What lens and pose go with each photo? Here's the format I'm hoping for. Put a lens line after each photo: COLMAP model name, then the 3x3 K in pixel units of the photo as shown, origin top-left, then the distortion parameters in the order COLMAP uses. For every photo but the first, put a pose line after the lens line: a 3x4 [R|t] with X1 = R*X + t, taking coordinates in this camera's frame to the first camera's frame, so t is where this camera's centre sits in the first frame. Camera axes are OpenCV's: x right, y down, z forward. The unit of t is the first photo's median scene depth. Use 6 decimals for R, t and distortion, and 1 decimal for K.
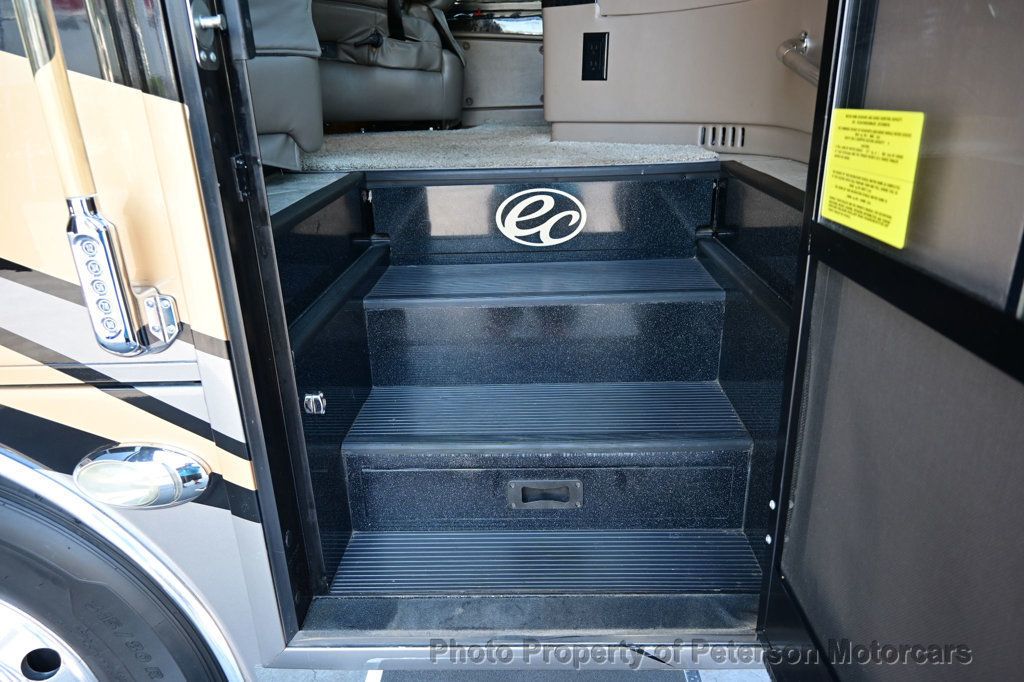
lens RADIAL K [[701.2, 0, 508.3], [0, 701.2, 344.1], [0, 0, 1]] dist [-0.001056, 0.001260]
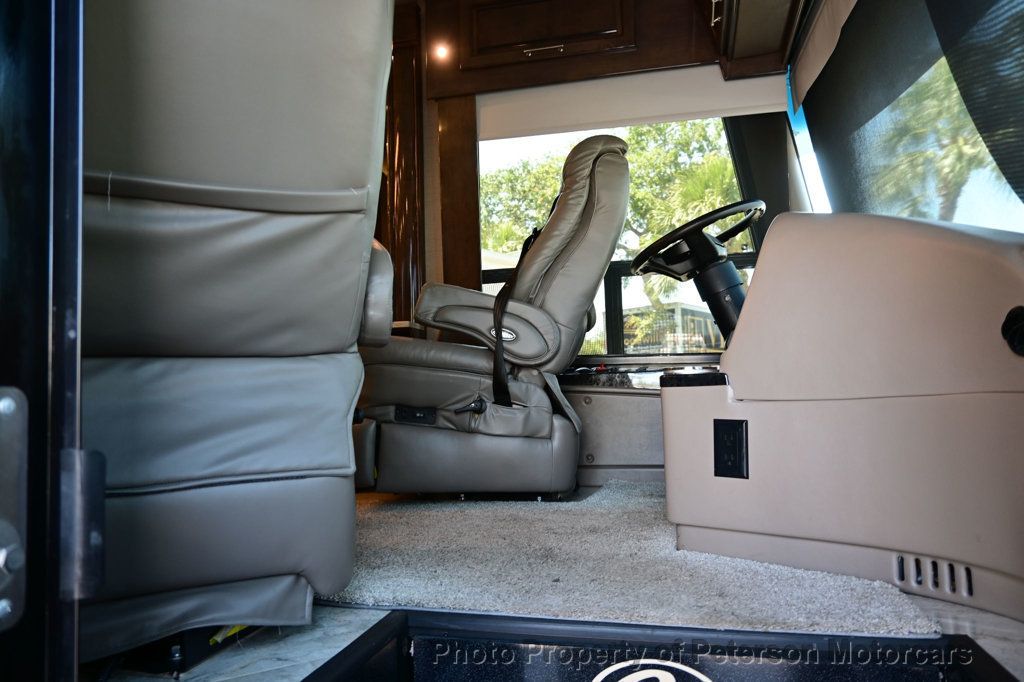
lens RADIAL K [[698.4, 0, 512.8], [0, 698.4, 346.1], [0, 0, 1]] dist [-0.001141, -0.001562]
pose [[0.979931, -0.011325, -0.199017, 0.034068], [-0.071544, 0.911885, -0.404162, -0.146516], [0.186058, 0.410289, 0.892774, 0.177252]]
